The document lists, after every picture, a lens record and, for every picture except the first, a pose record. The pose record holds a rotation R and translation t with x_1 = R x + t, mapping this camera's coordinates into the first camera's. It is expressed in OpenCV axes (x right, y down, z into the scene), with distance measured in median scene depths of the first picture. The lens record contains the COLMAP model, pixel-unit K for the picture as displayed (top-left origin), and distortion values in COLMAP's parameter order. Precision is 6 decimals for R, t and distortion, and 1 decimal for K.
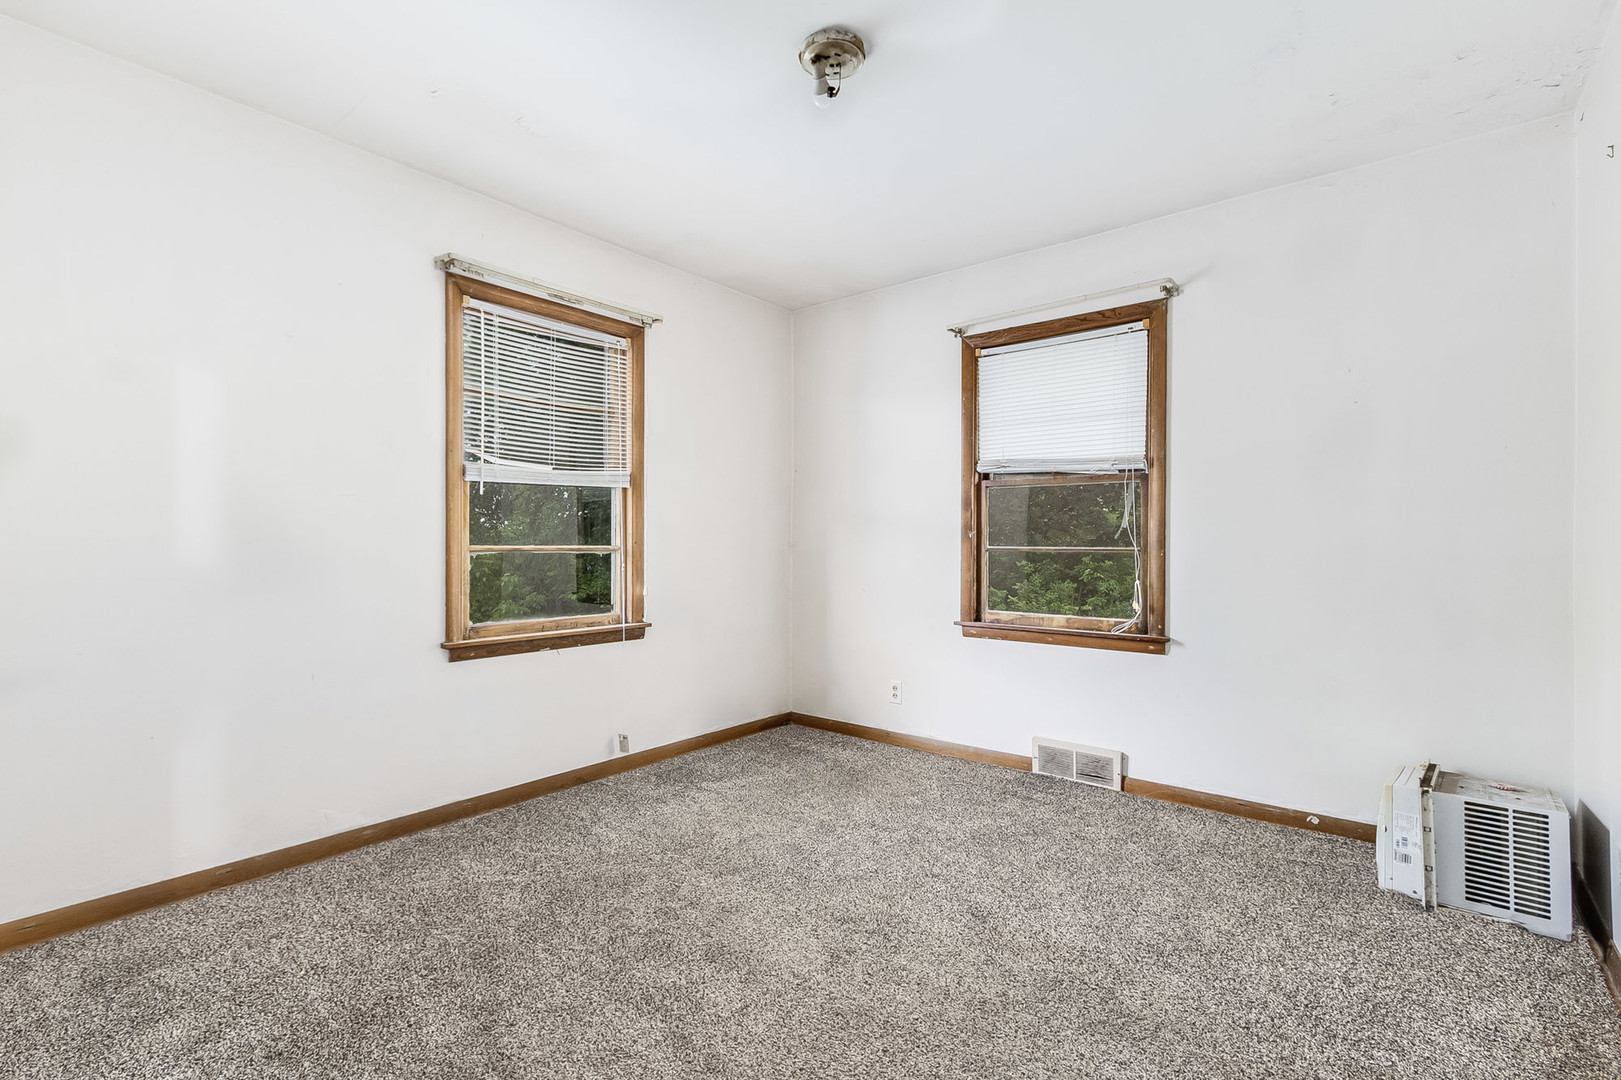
lens RADIAL K [[740.2, 0, 808.8], [0, 740.2, 544.8], [0, 0, 1]] dist [0.004779, 0.000140]
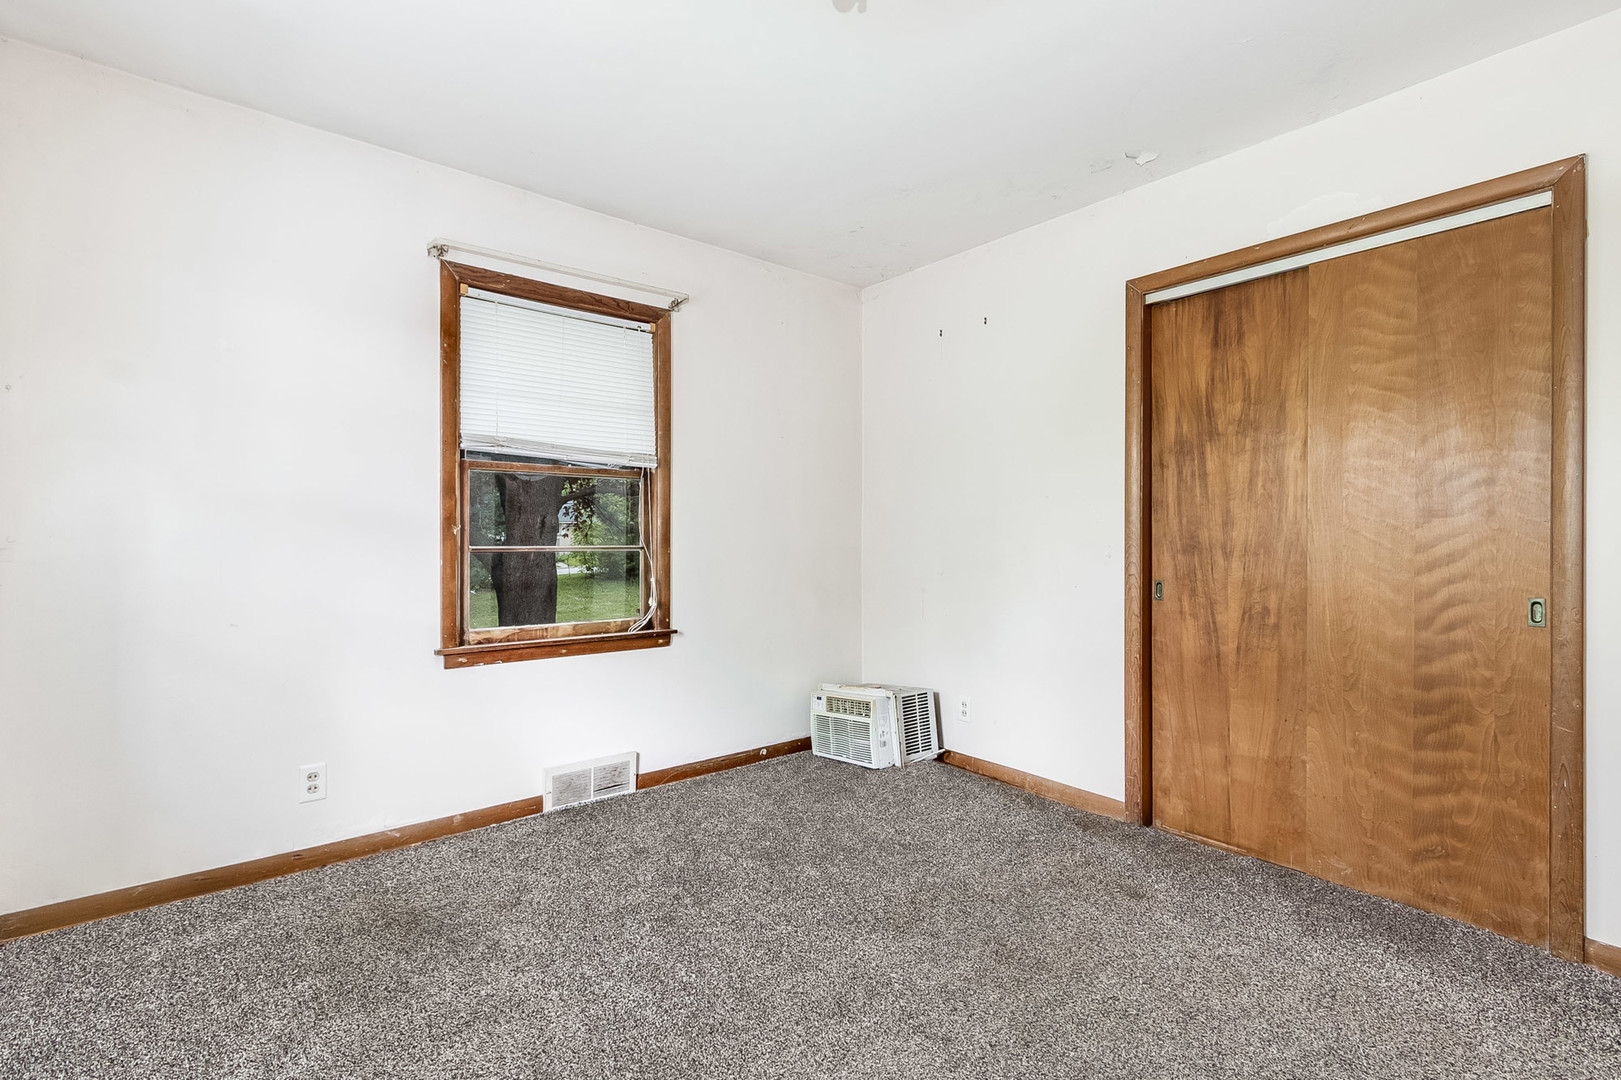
lens RADIAL K [[727.7, 0, 813.4], [0, 727.7, 538.1], [0, 0, 1]] dist [0.002143, 0.000072]
pose [[0.207589, -0.003168, 0.978211, -0.481802], [0.005020, 0.999985, 0.002173, -0.006810], [-0.978203, 0.004459, 0.207602, 0.563990]]
